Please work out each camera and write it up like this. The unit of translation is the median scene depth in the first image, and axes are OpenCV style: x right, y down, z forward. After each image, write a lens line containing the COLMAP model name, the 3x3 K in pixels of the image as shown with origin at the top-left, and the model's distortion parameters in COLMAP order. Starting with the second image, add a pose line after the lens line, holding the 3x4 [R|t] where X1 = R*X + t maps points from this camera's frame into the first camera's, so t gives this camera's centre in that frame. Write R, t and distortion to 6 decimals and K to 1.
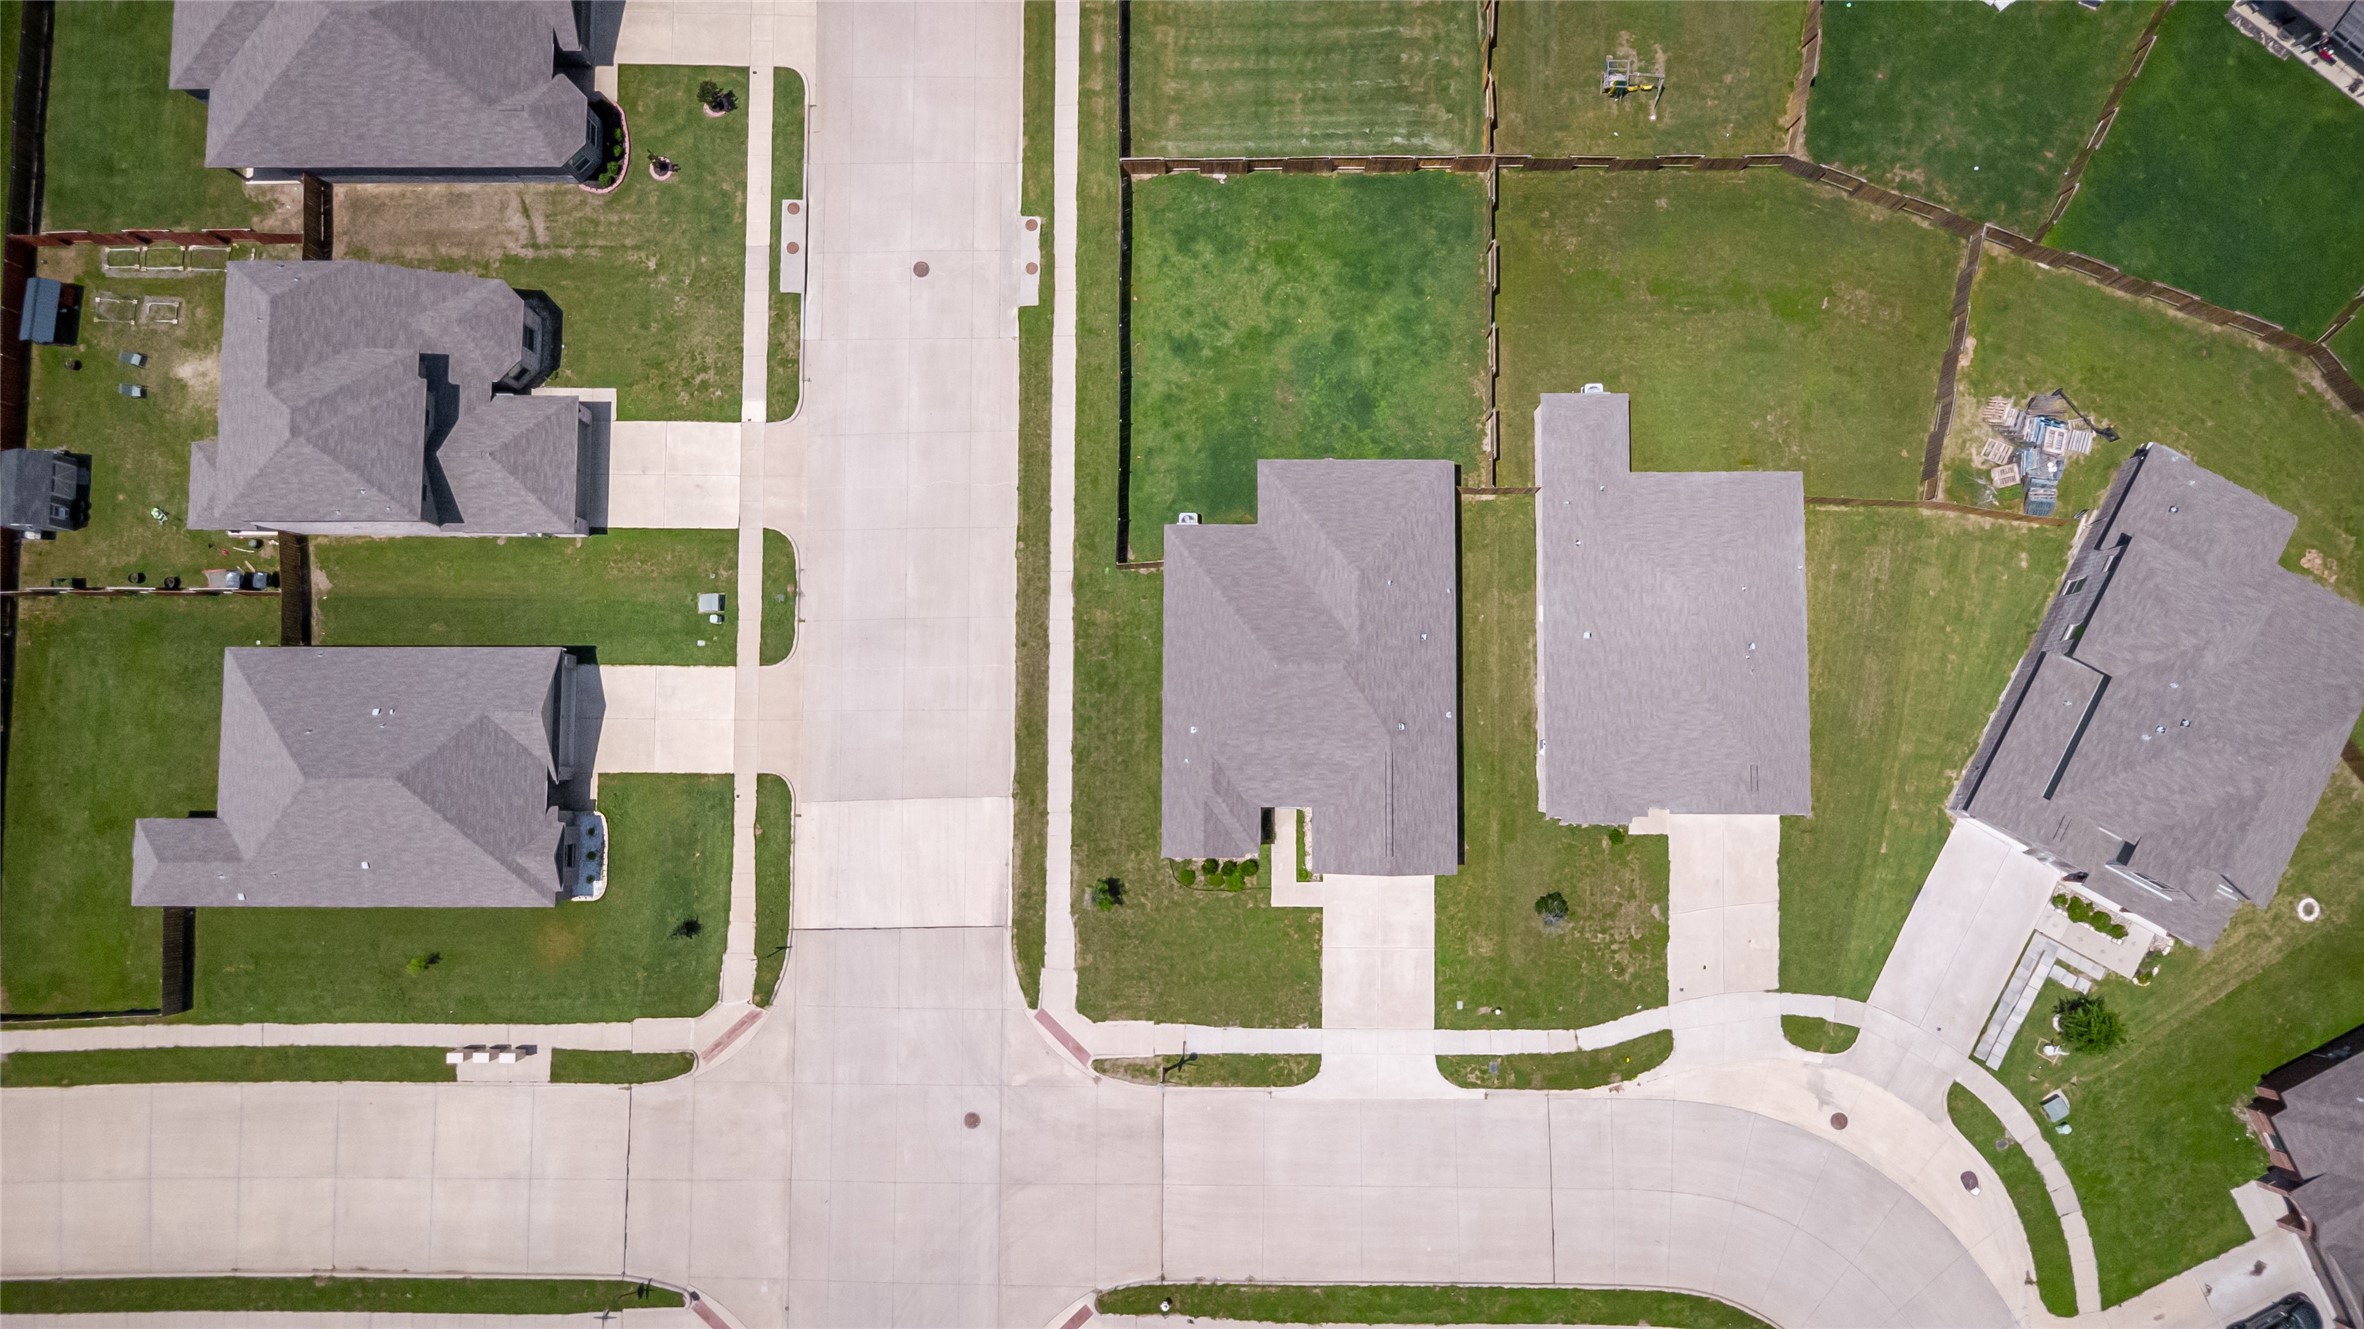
lens RADIAL K [[1693.2, 0, 1182.0], [0, 1693.2, 664.5], [0, 0, 1]] dist [0.022368, -0.003429]
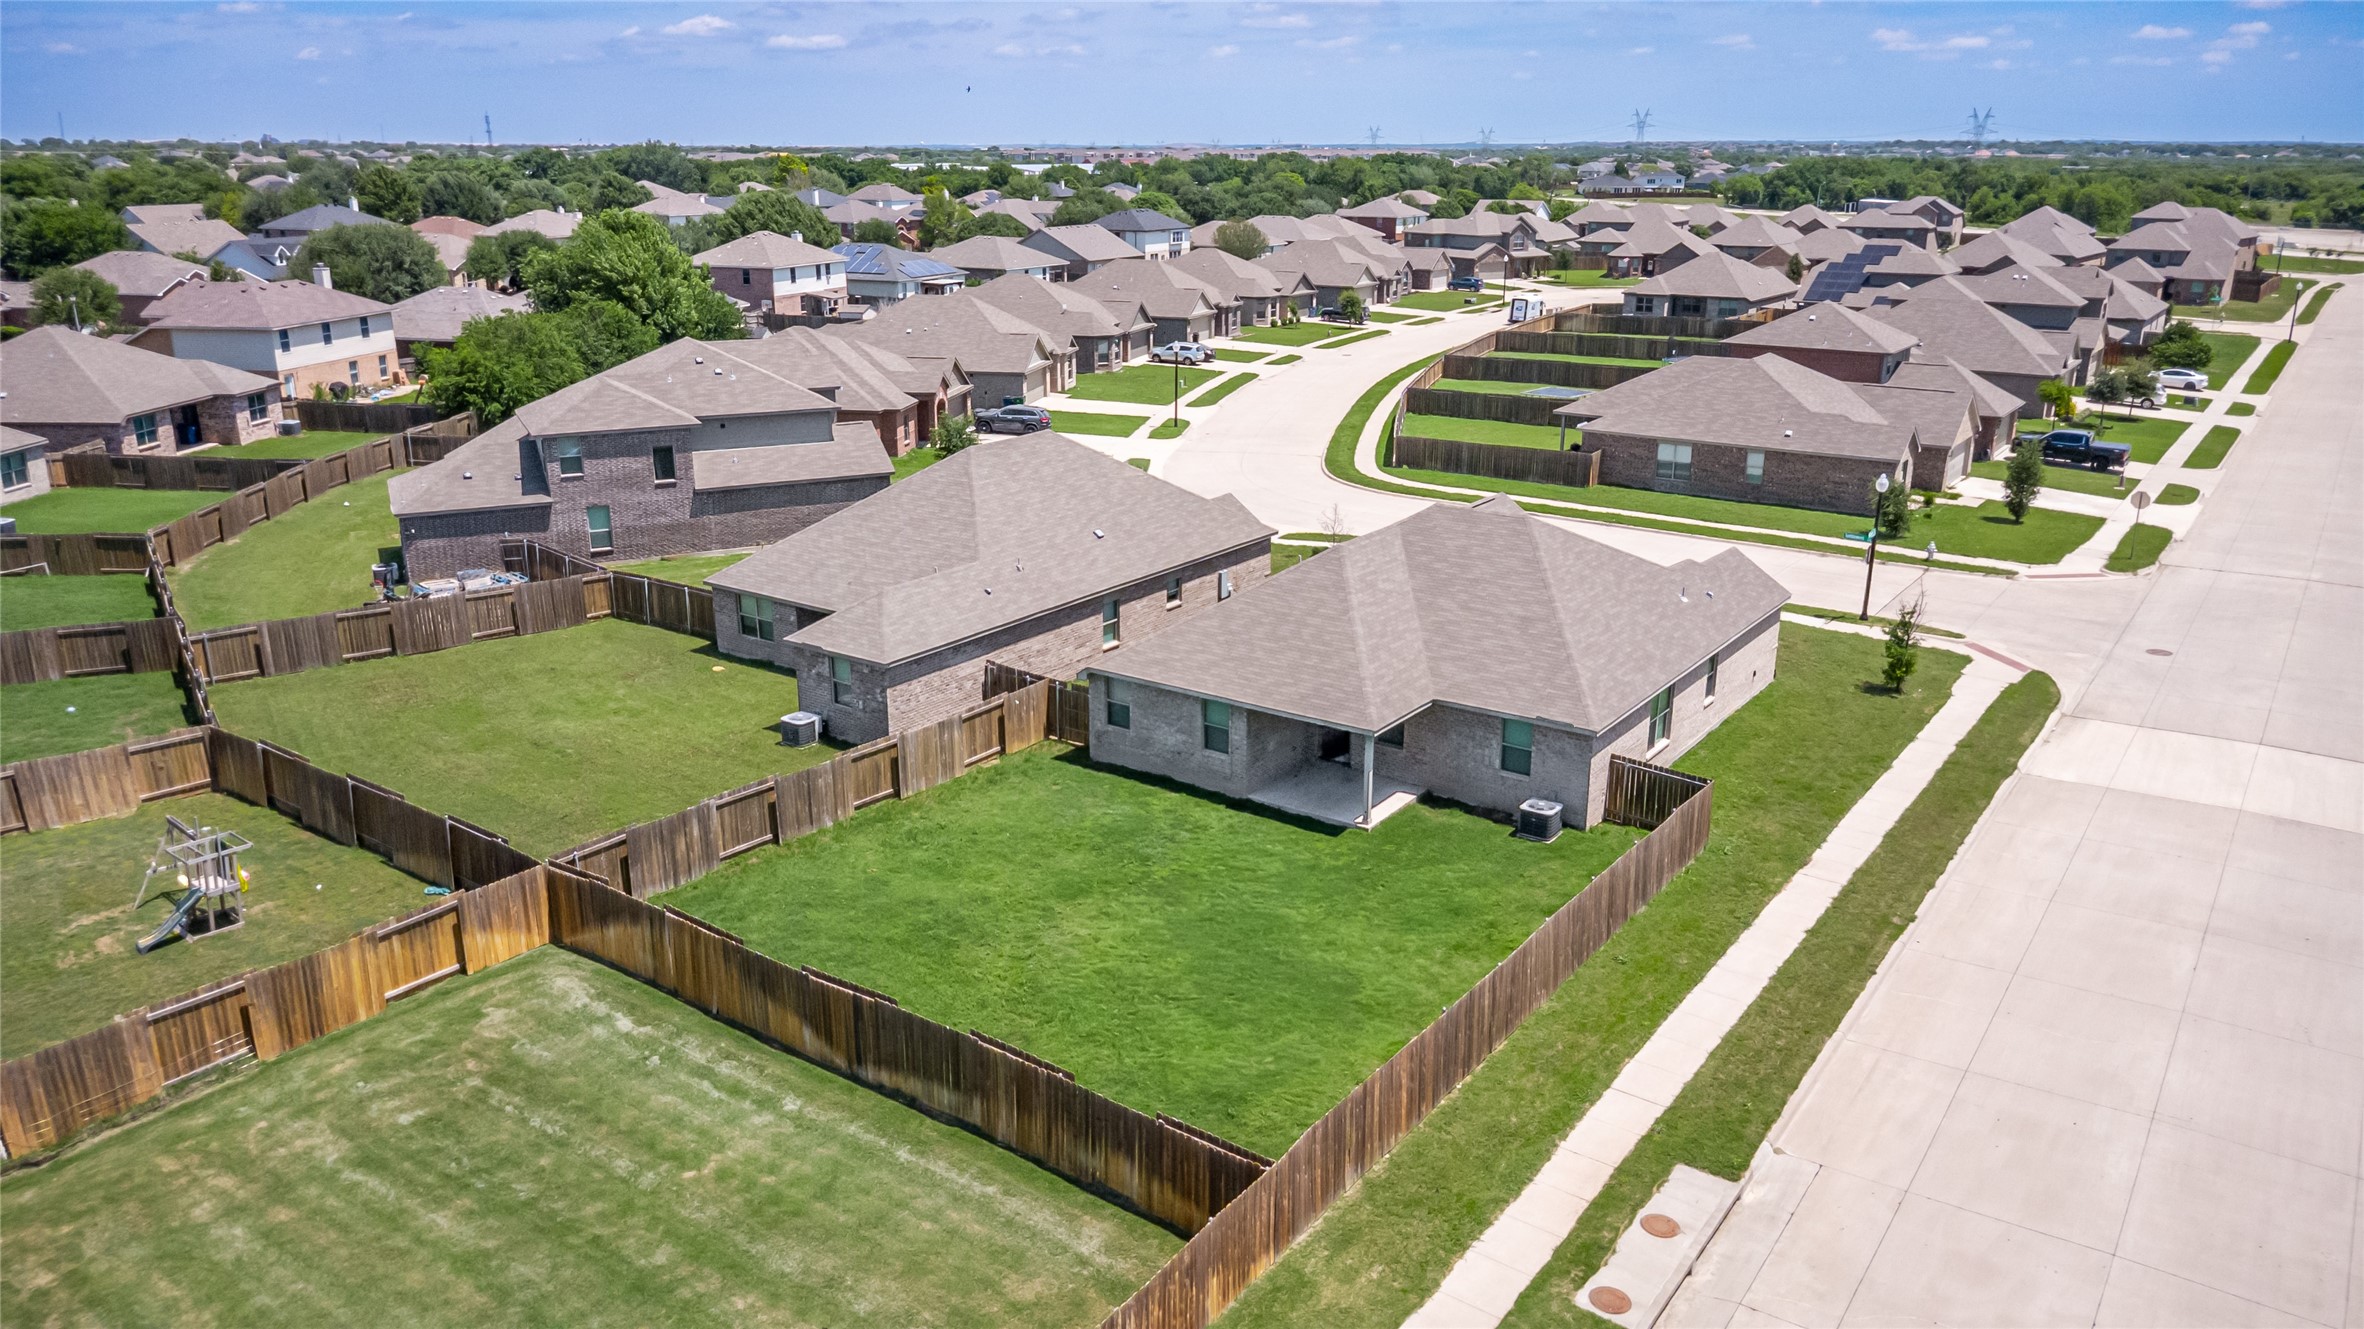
lens RADIAL K [[1665.9, 0, 1182.0], [0, 1665.9, 664.5], [0, 0, 1]] dist [0.015746, -0.010550]
pose [[-0.816079, -0.163739, 0.554260, -0.179615], [0.576706, -0.168062, 0.799478, -0.542562], [-0.037756, 0.972082, 0.231582, 0.852505]]
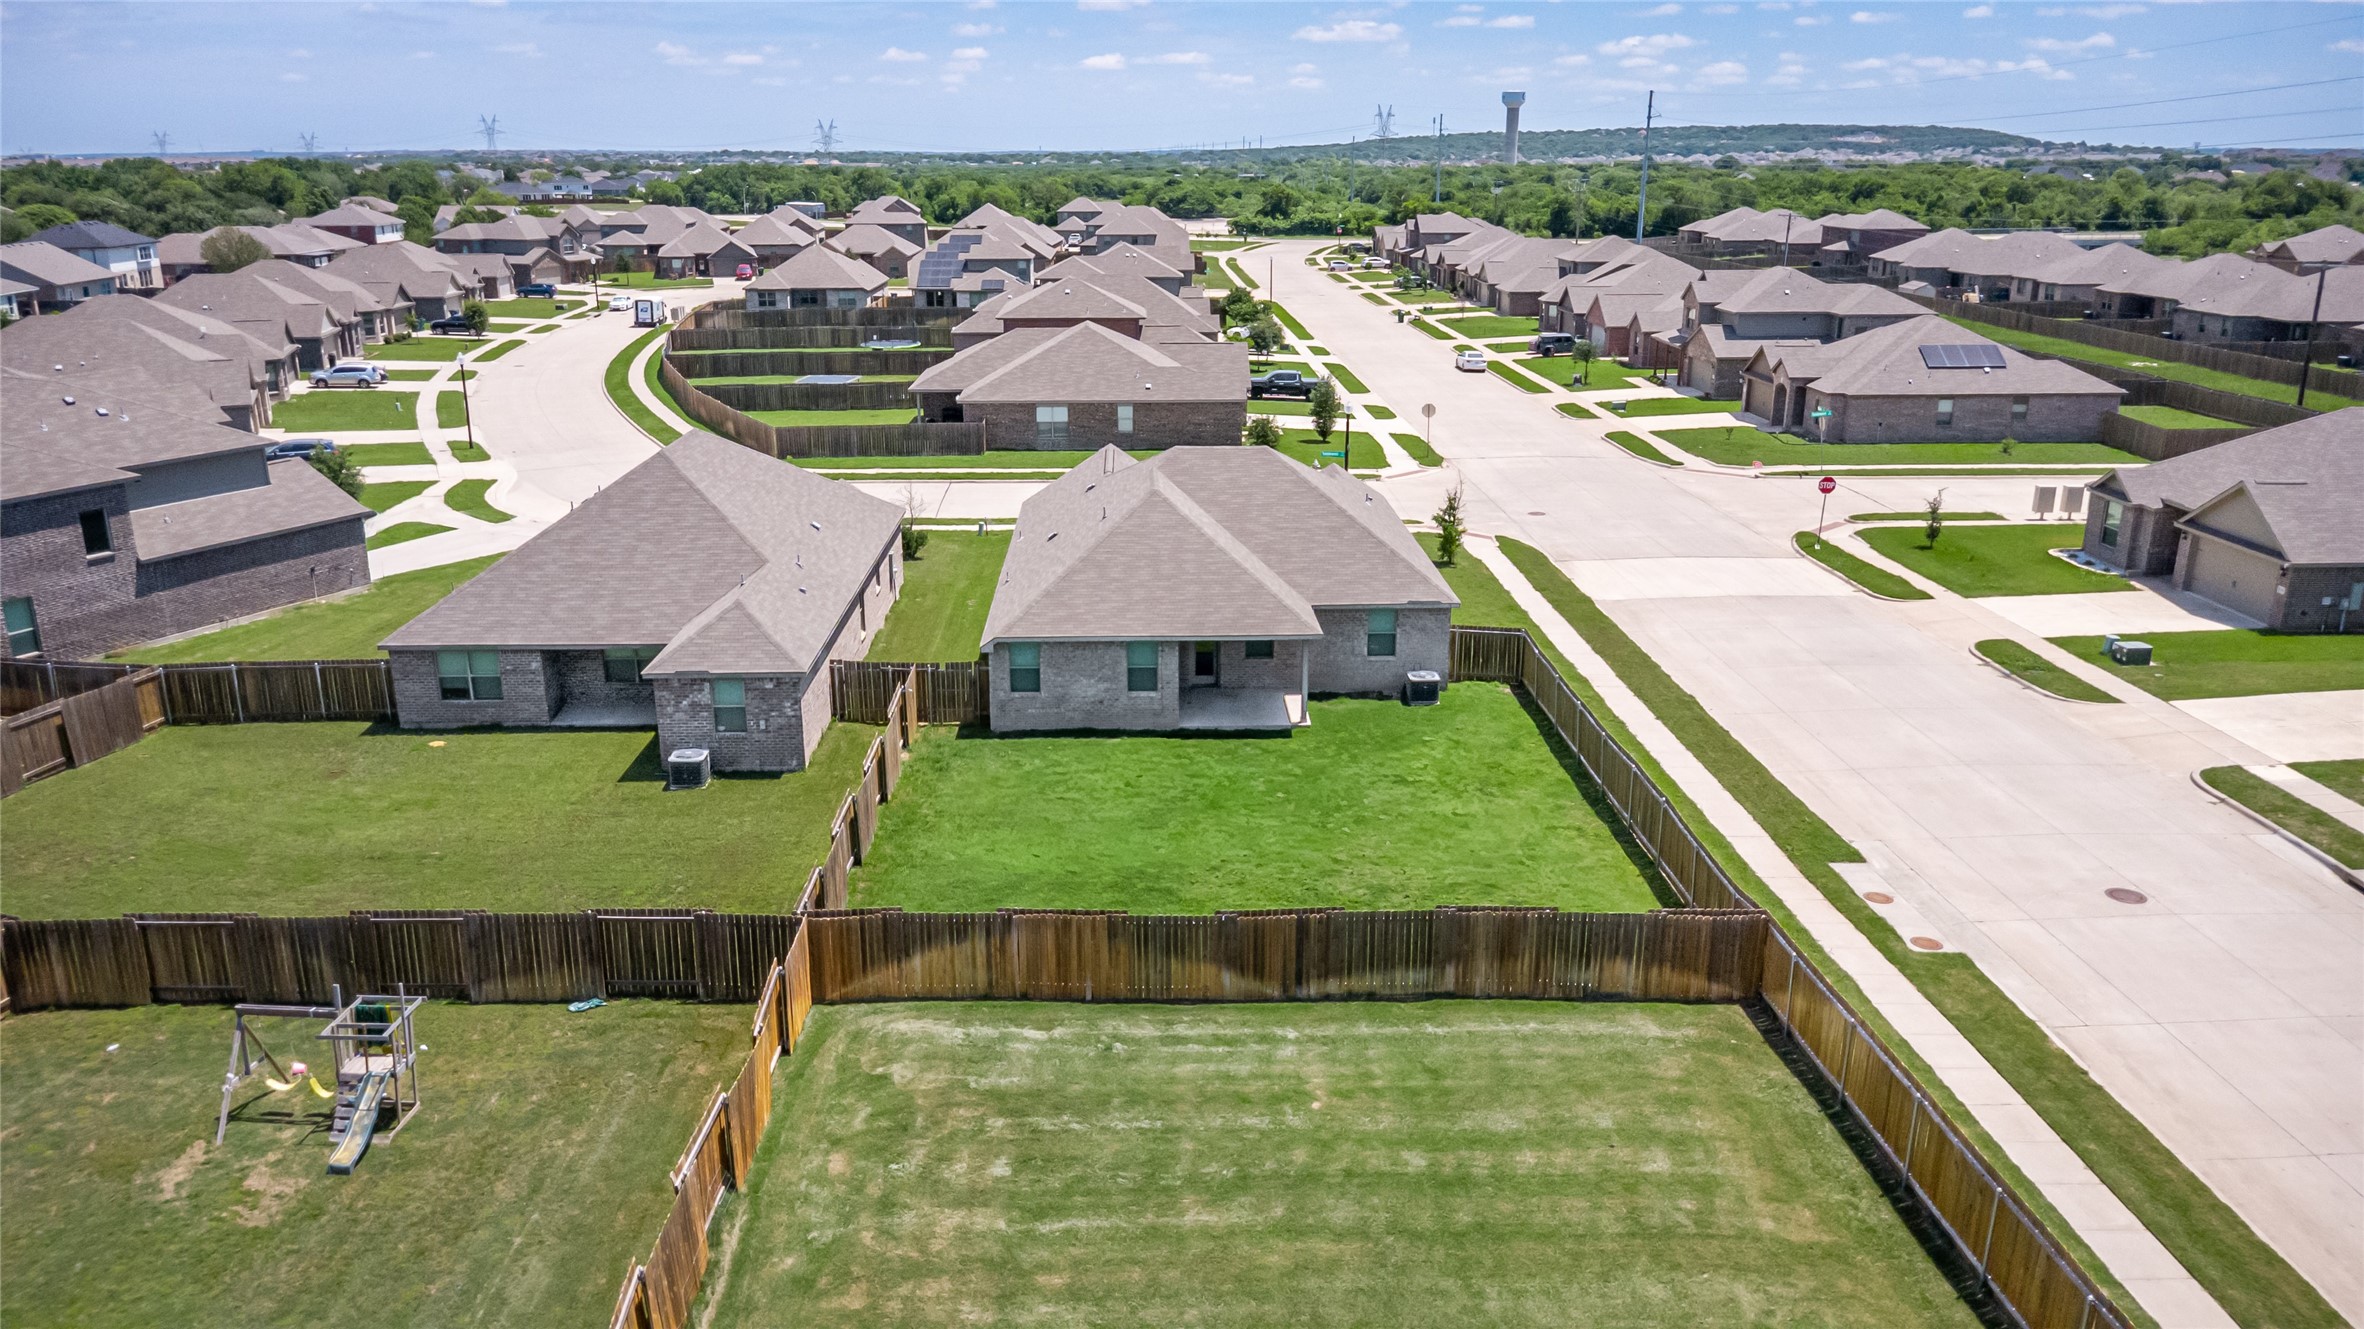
lens RADIAL K [[1665.9, 0, 1182.0], [0, 1665.9, 664.5], [0, 0, 1]] dist [0.015746, -0.010550]
pose [[-0.999243, 0.021314, -0.032549, 0.108952], [-0.036417, -0.217915, 0.975288, -0.659169], [0.013695, 0.975735, 0.218527, 0.872028]]
